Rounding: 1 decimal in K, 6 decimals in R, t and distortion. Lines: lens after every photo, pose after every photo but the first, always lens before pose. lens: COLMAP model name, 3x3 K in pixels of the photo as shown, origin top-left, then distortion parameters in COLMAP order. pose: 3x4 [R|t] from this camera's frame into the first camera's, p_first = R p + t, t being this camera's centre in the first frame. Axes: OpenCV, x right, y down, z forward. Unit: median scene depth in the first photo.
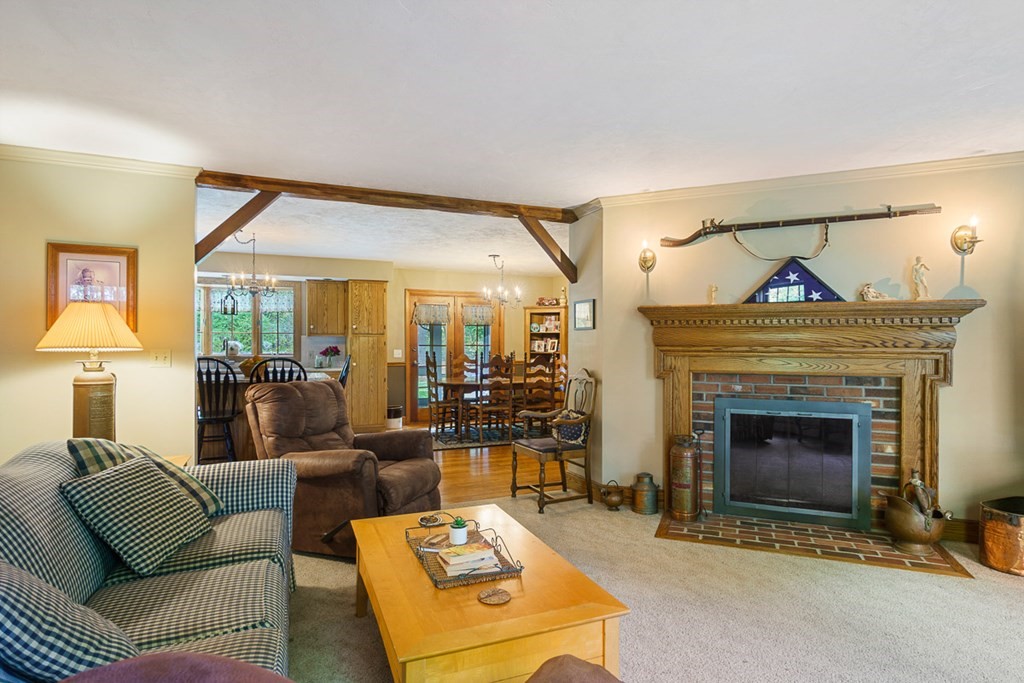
lens RADIAL K [[528.8, 0, 515.1], [0, 528.8, 346.6], [0, 0, 1]] dist [-0.001170, 0.002163]
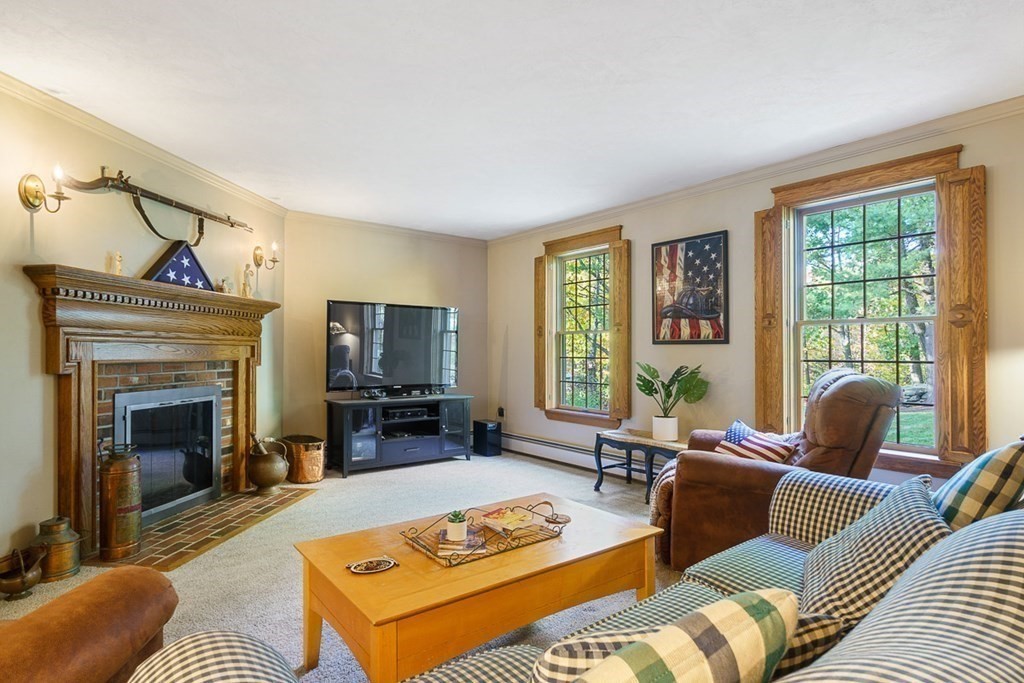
lens RADIAL K [[528.8, 0, 512.0], [0, 528.8, 340.9], [0, 0, 1]] dist [-0.001170, 0.002163]
pose [[-0.240994, 0.016079, 0.970393, -0.575696], [0.003081, 0.999870, -0.015803, 0.033055], [-0.970522, -0.000819, -0.241013, 0.653209]]
